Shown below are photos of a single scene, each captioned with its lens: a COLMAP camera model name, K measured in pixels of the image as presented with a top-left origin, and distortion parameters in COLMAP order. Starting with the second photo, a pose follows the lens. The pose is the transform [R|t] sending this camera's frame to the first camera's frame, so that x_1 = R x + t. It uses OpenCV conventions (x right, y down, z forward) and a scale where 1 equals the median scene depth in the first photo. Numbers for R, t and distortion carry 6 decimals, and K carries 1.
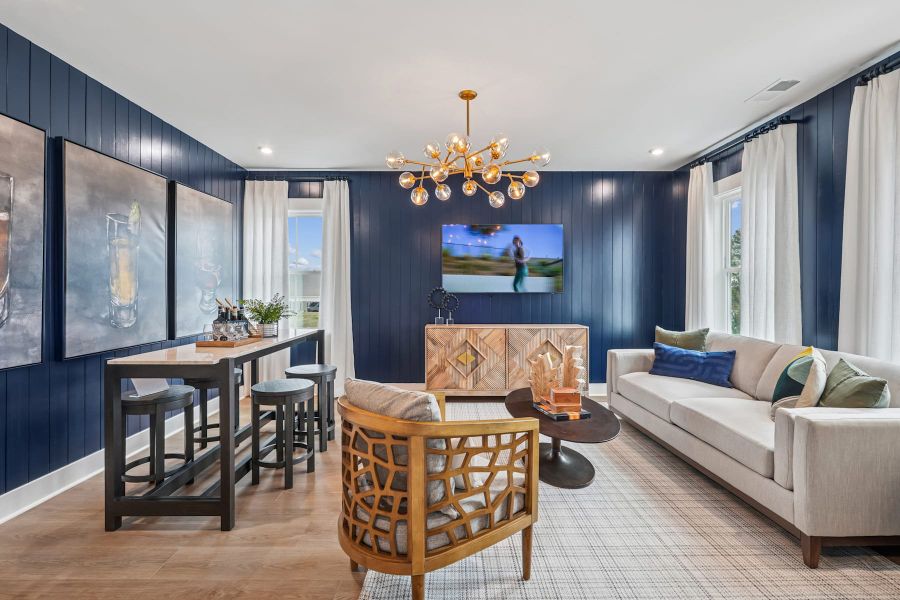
lens RADIAL K [[376.4, 0, 450.5], [0, 376.4, 294.3], [0, 0, 1]] dist [-0.000902, 0.000012]
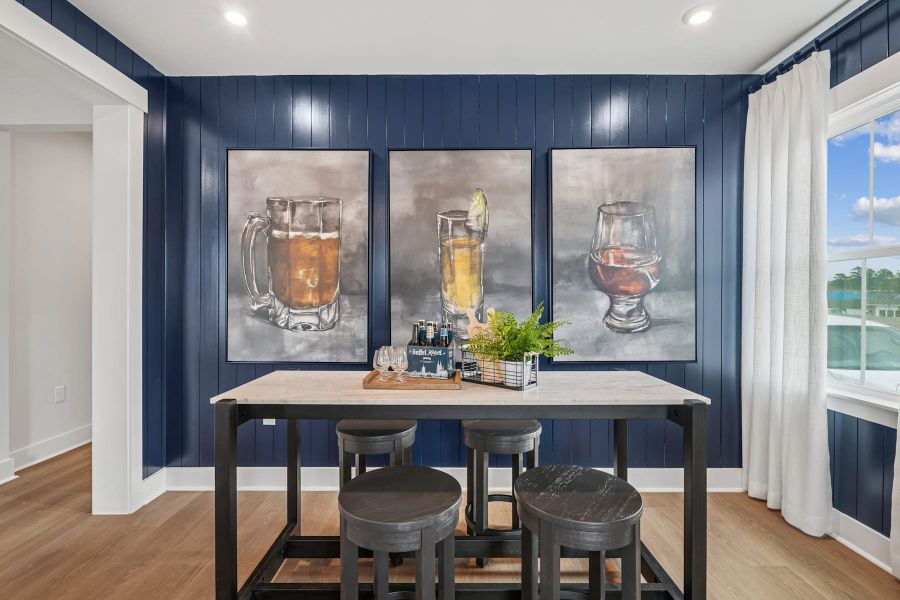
lens RADIAL K [[376.4, 0, 451.1], [0, 376.4, 295.4], [0, 0, 1]] dist [-0.000902, 0.000012]
pose [[-0.000877, -0.001187, -0.999999, 0.004644], [-0.009663, 0.999953, -0.001179, -0.012704], [0.999953, 0.009662, -0.000889, 1.024597]]
